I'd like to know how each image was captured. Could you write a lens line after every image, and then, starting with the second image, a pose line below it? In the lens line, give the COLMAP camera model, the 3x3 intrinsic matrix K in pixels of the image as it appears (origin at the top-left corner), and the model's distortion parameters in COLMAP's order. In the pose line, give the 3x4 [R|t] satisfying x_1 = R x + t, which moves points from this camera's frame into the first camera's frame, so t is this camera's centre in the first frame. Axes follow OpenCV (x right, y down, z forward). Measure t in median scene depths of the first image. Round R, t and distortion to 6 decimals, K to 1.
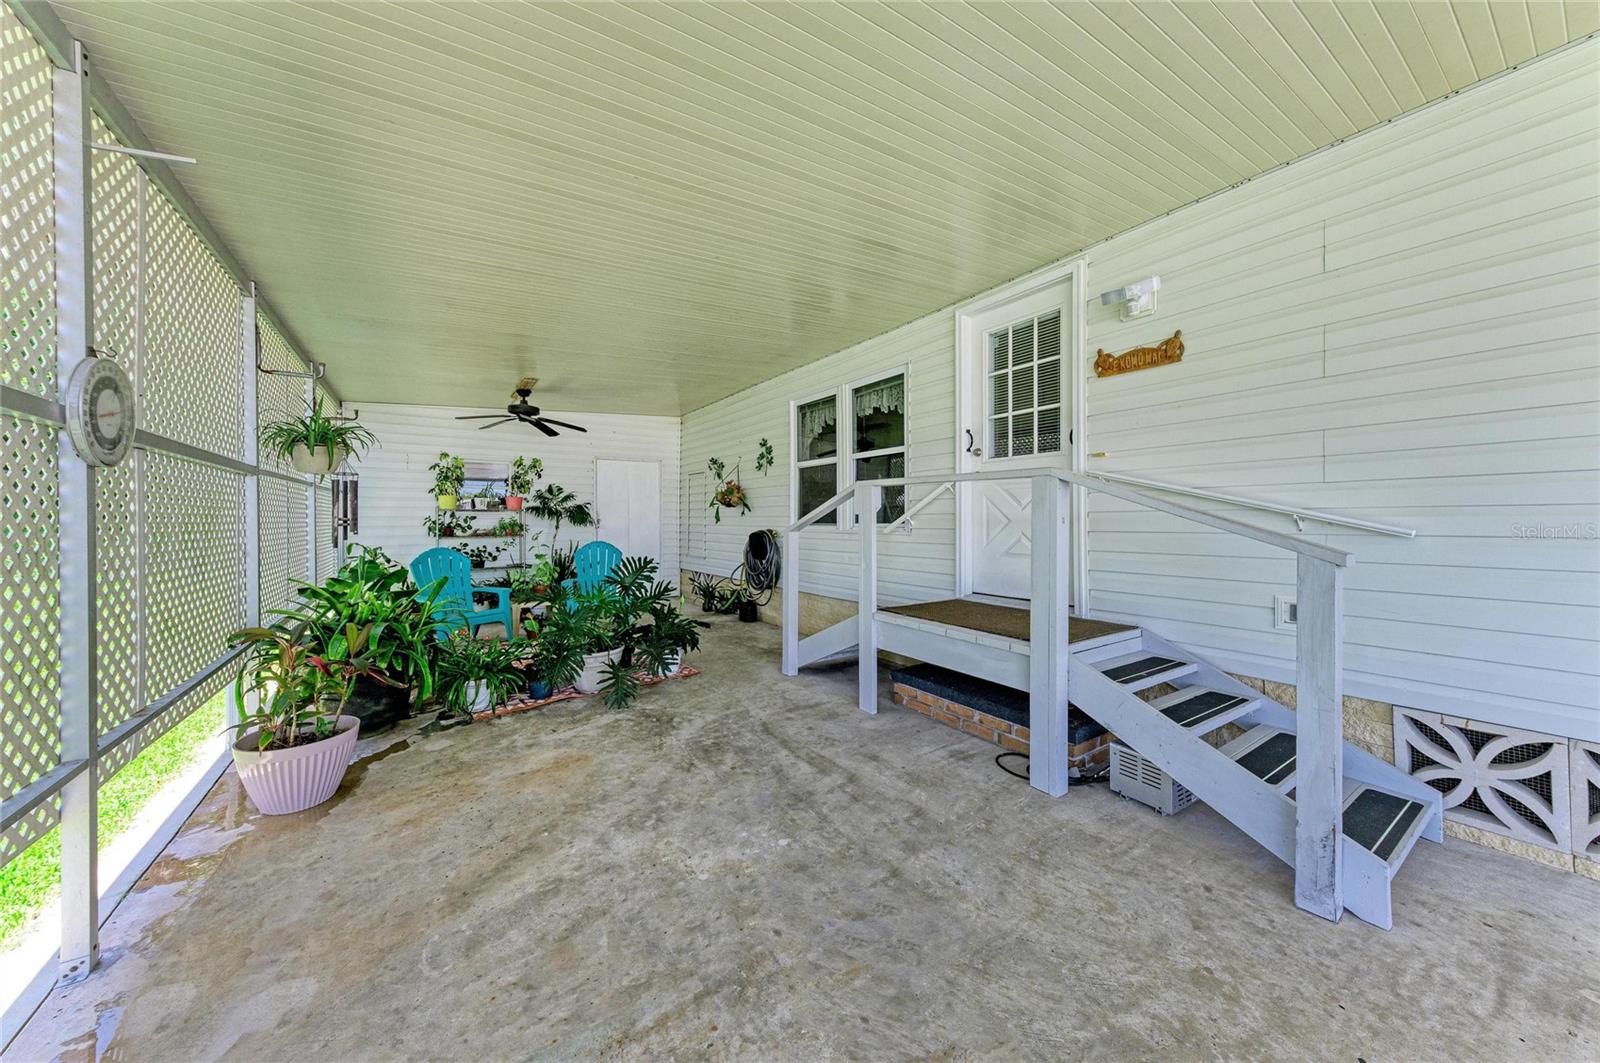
lens RADIAL K [[543.2, 0, 807.3], [0, 543.2, 522.7], [0, 0, 1]] dist [0.016220, -0.002380]
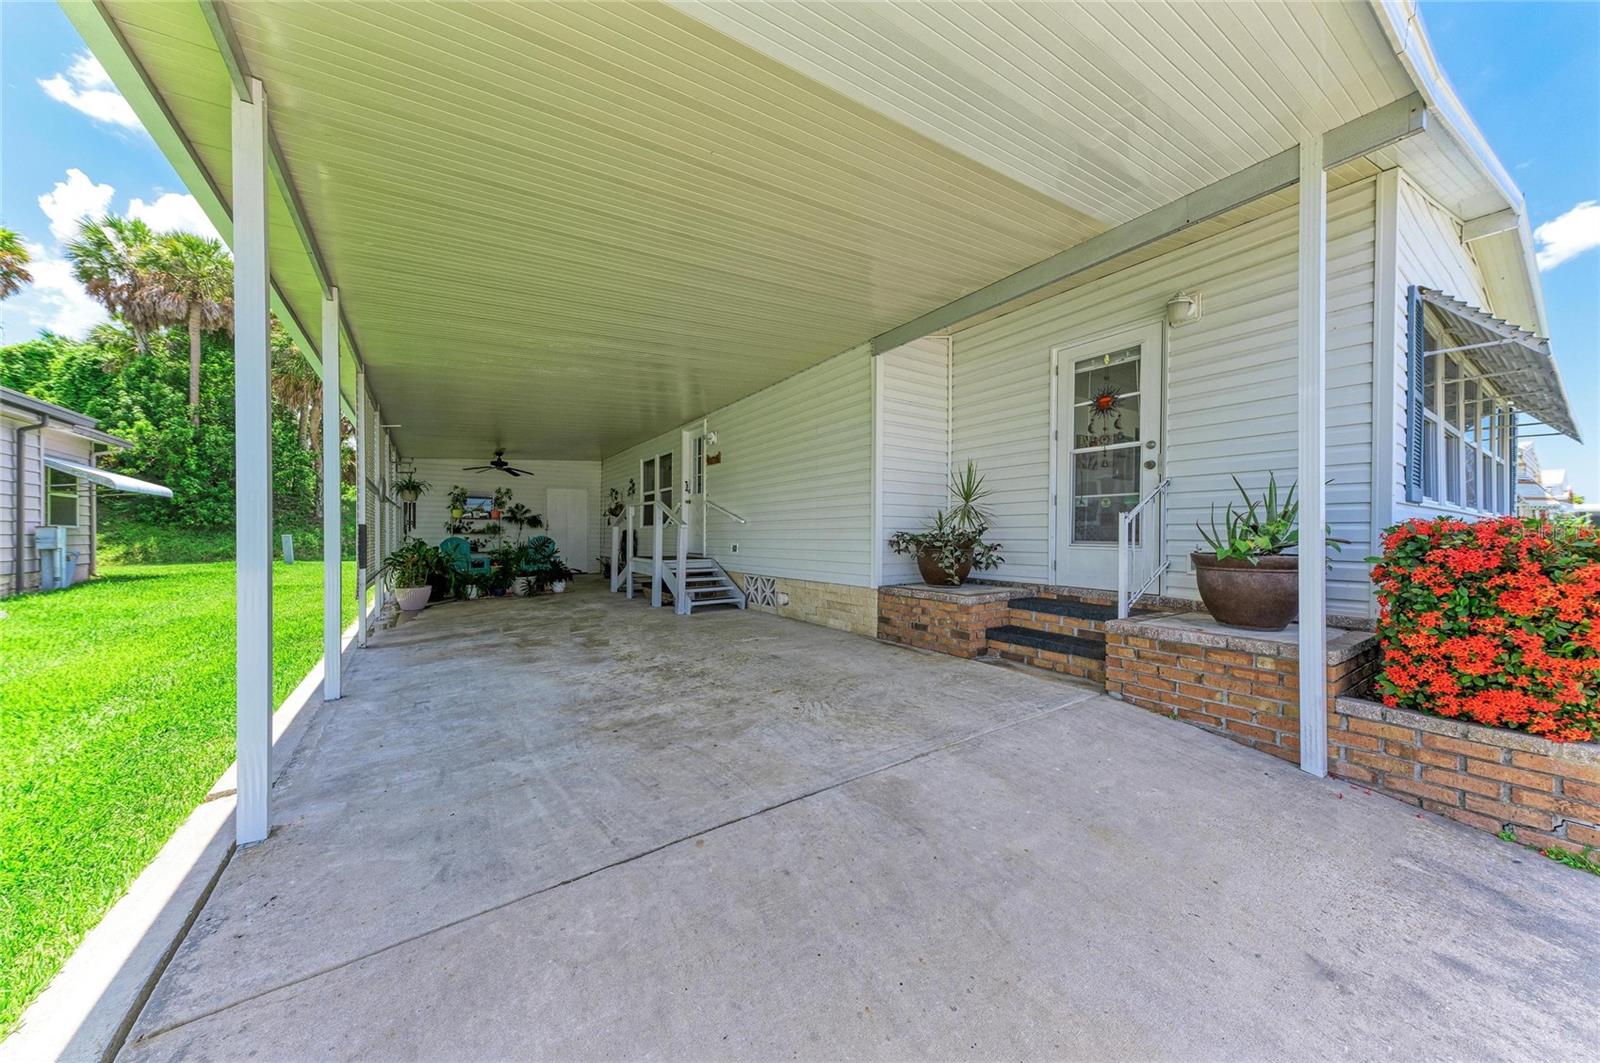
lens RADIAL K [[543.2, 0, 800.8], [0, 543.2, 528.8], [0, 0, 1]] dist [0.016220, -0.002380]
pose [[0.999951, -0.001631, -0.009764, 0.475846], [0.001487, 0.999890, -0.014738, 0.038732], [0.009787, 0.014722, 0.999844, -0.764994]]
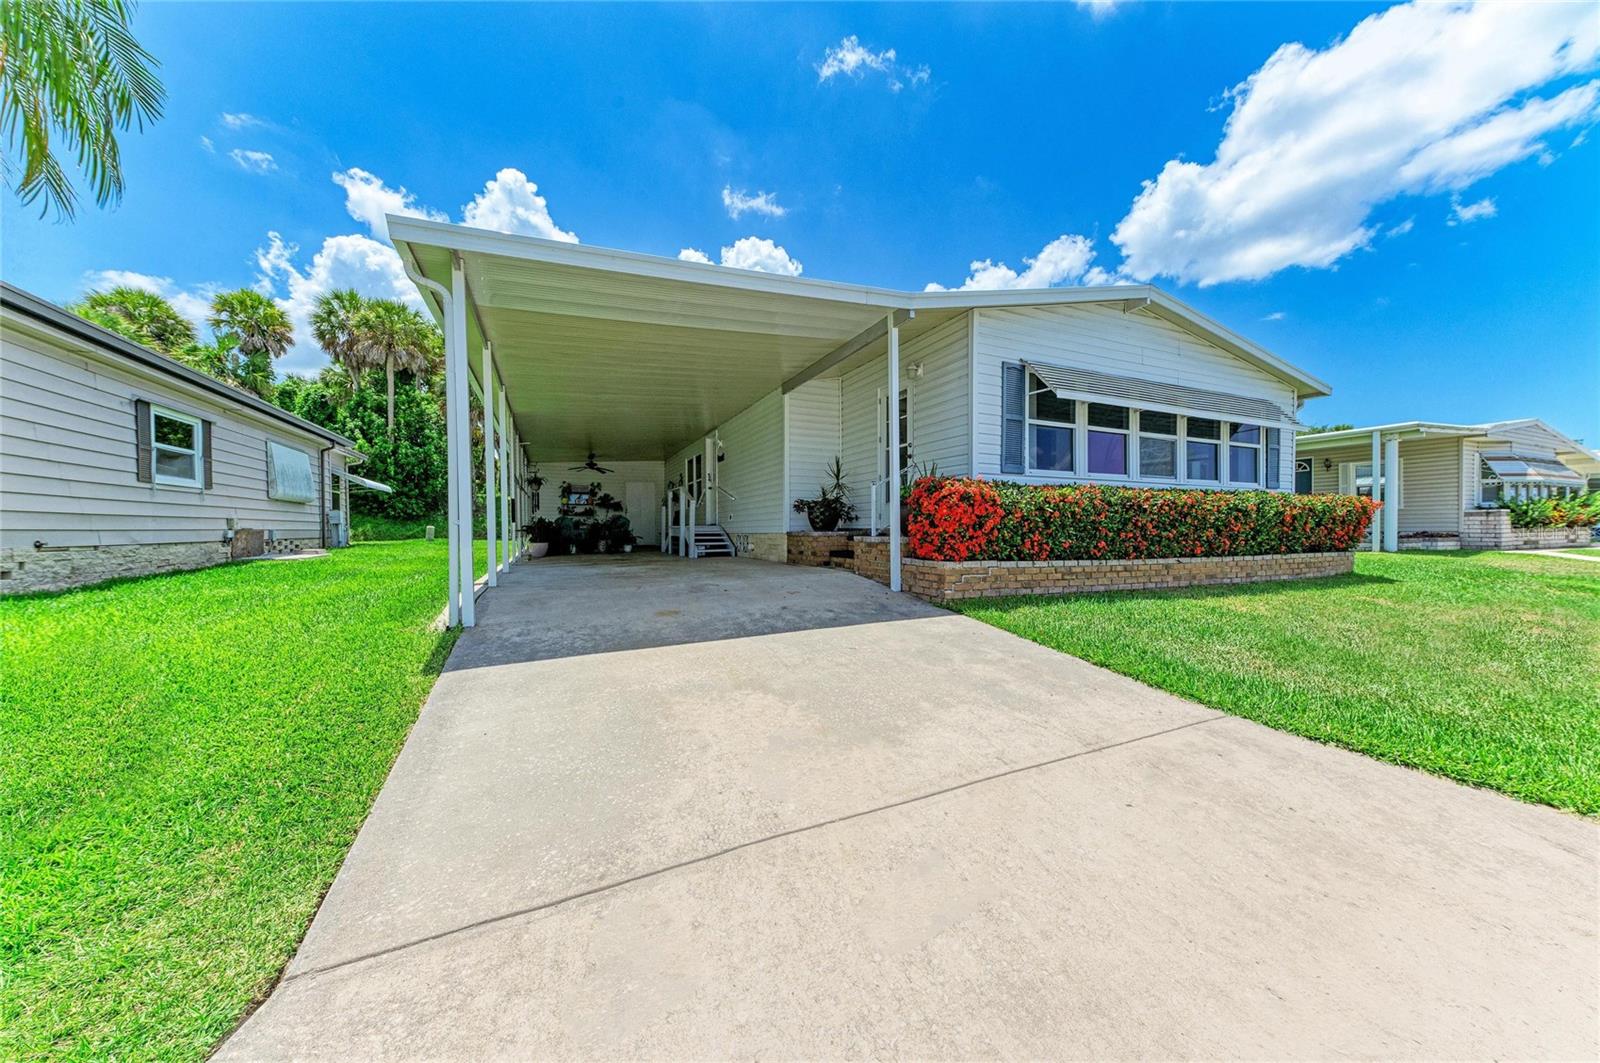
lens RADIAL K [[543.2, 0, 799.8], [0, 543.2, 537.3], [0, 0, 1]] dist [0.016220, -0.002380]
pose [[0.984245, -0.002570, -0.176789, 0.842561], [0.004042, 0.999960, 0.007967, 0.112509], [0.176761, -0.008556, 0.984217, -1.272719]]
